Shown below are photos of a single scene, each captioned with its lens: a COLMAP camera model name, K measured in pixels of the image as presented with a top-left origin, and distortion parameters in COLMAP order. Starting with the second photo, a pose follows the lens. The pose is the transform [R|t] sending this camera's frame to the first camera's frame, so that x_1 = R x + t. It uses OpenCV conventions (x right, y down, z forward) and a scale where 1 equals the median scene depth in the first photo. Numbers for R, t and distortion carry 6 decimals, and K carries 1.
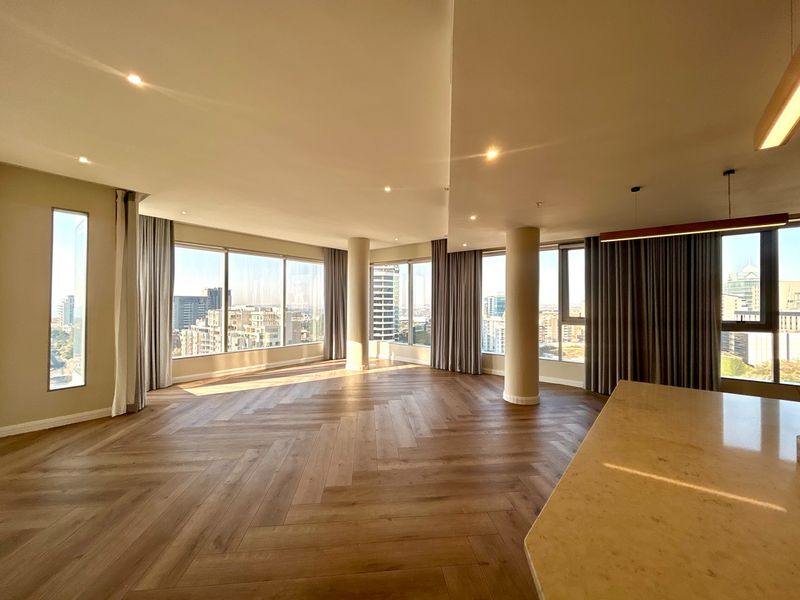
lens RADIAL K [[320.5, 0, 401.6], [0, 320.5, 301.2], [0, 0, 1]] dist [-0.001050, 0.000511]
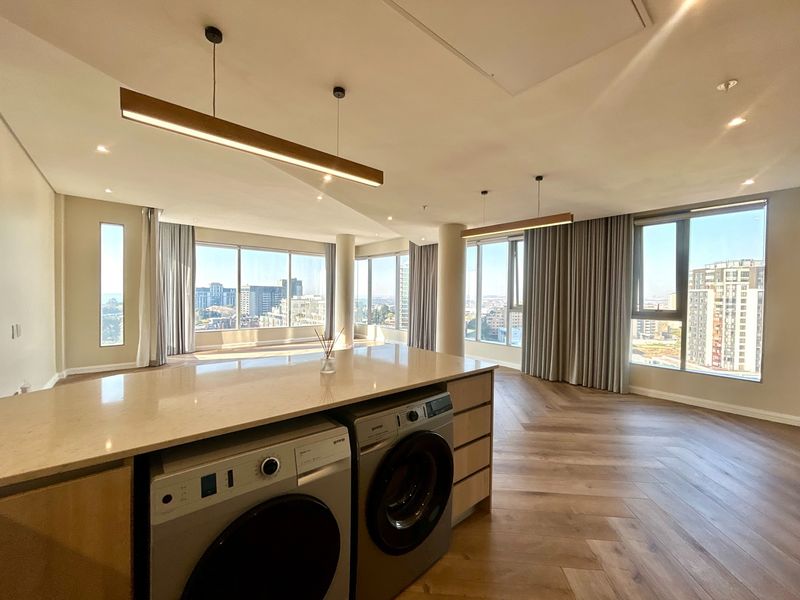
lens RADIAL K [[320.5, 0, 401.6], [0, 320.5, 301.2], [0, 0, 1]] dist [-0.001050, 0.000511]
pose [[0.982210, 0.012687, -0.187356, 0.377527], [-0.007242, 0.999532, 0.029720, 0.008824], [0.187646, -0.027835, 0.981842, -0.130803]]
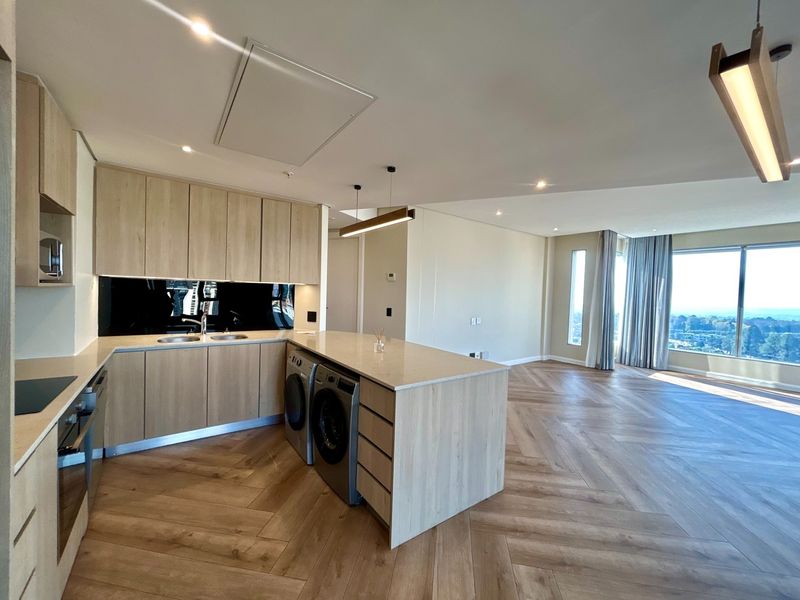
lens RADIAL K [[320.5, 0, 401.6], [0, 320.5, 301.2], [0, 0, 1]] dist [-0.001050, 0.000511]
pose [[-0.257897, 0.014032, -0.966070, 0.744189], [-0.022470, 0.999537, 0.020516, -0.002884], [0.965911, 0.026999, -0.257462, 0.355246]]
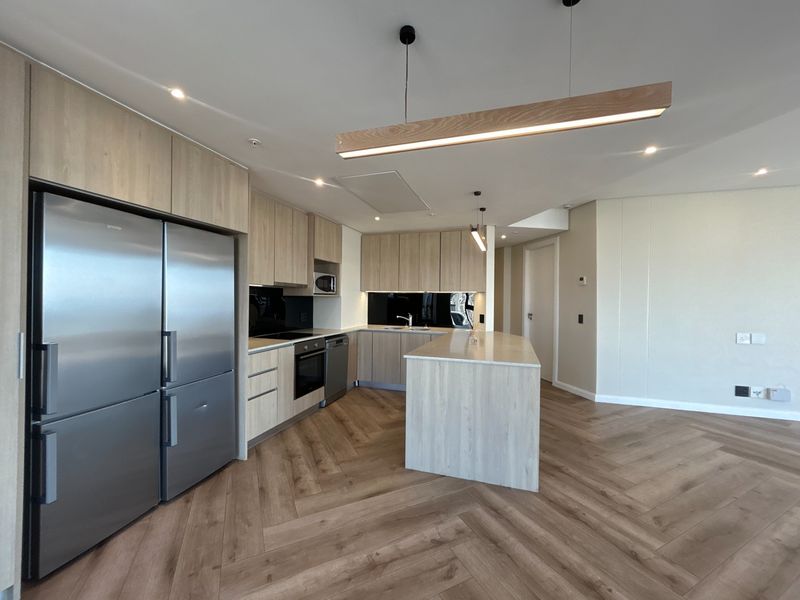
lens RADIAL K [[320.5, 0, 401.6], [0, 320.5, 301.2], [0, 0, 1]] dist [-0.001050, 0.000511]
pose [[-0.935411, -0.012871, -0.353328, 0.603509], [-0.011600, 0.999916, -0.005716, 0.012214], [0.353372, -0.001248, -0.935482, 0.737110]]
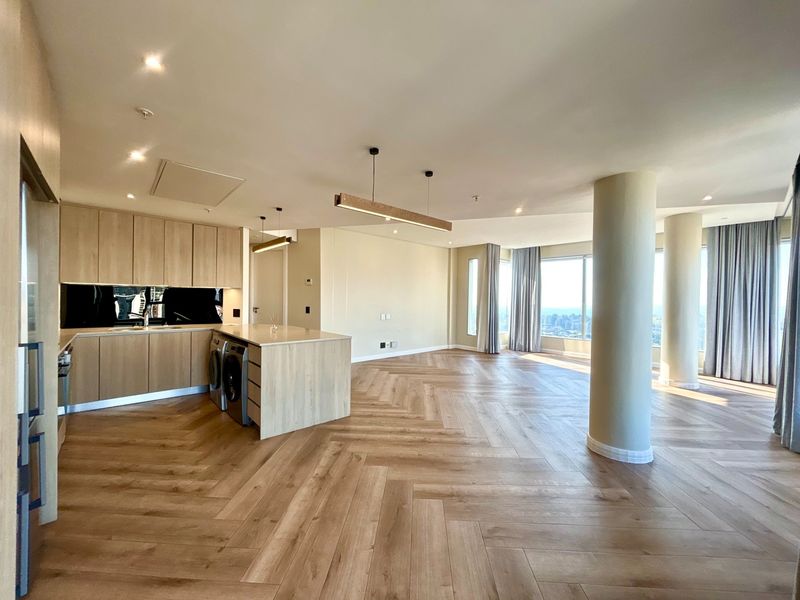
lens RADIAL K [[320.5, 0, 401.6], [0, 320.5, 301.2], [0, 0, 1]] dist [-0.001050, 0.000511]
pose [[-0.156684, 0.002262, -0.987646, 0.962600], [-0.005227, 0.999981, 0.003119, 0.012530], [0.987635, 0.005651, -0.156669, 0.613677]]
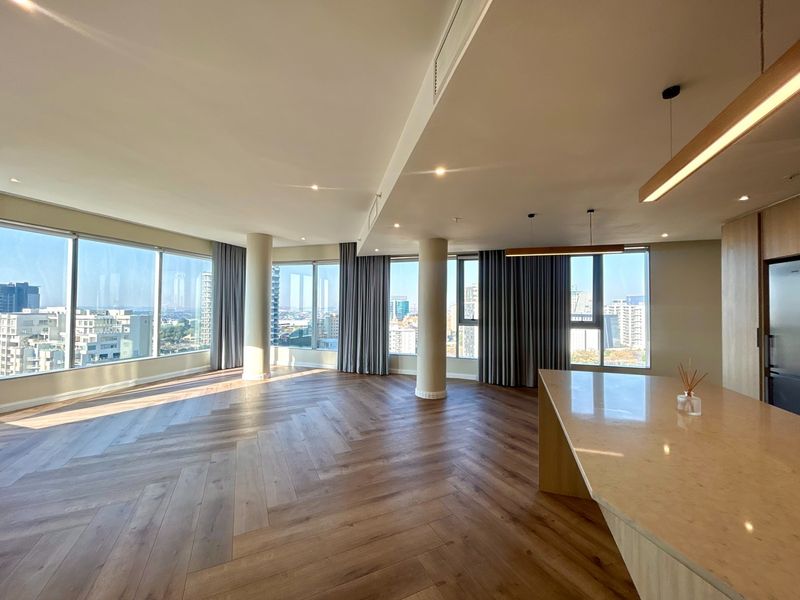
lens RADIAL K [[320.5, 0, 401.6], [0, 320.5, 301.2], [0, 0, 1]] dist [-0.001050, 0.000511]
pose [[0.936204, 0.012561, 0.351231, -0.099797], [-0.009209, 0.999895, -0.011213, 0.000627], [-0.351335, 0.007264, 0.936222, 0.007622]]
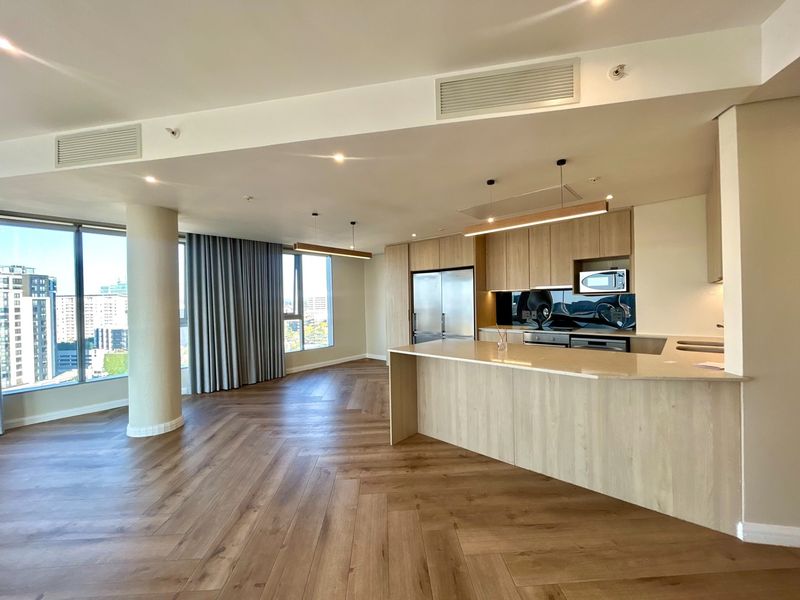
lens RADIAL K [[320.5, 0, 401.6], [0, 320.5, 301.2], [0, 0, 1]] dist [-0.001050, 0.000511]
pose [[0.049052, -0.009655, 0.998750, -0.334178], [0.011276, 0.999895, 0.009112, -0.000230], [-0.998733, 0.010815, 0.049156, 0.333055]]
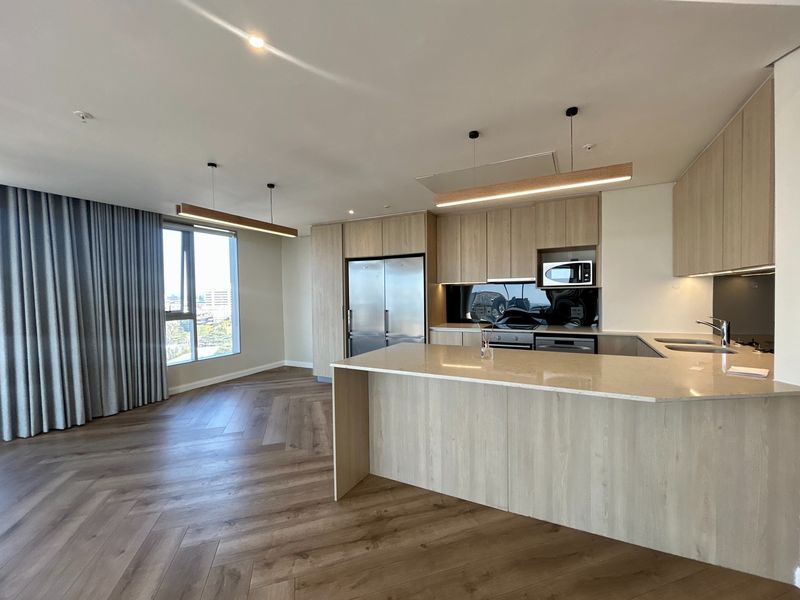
lens RADIAL K [[336.6, 0, 409.3], [0, 336.6, 301.7], [0, 0, 1]] dist [-0.001618, 0.000350]
pose [[-0.210537, -0.024675, 0.977274, -0.179292], [0.004946, 0.999642, 0.026305, 0.004621], [-0.977573, 0.010371, -0.210340, 0.380647]]
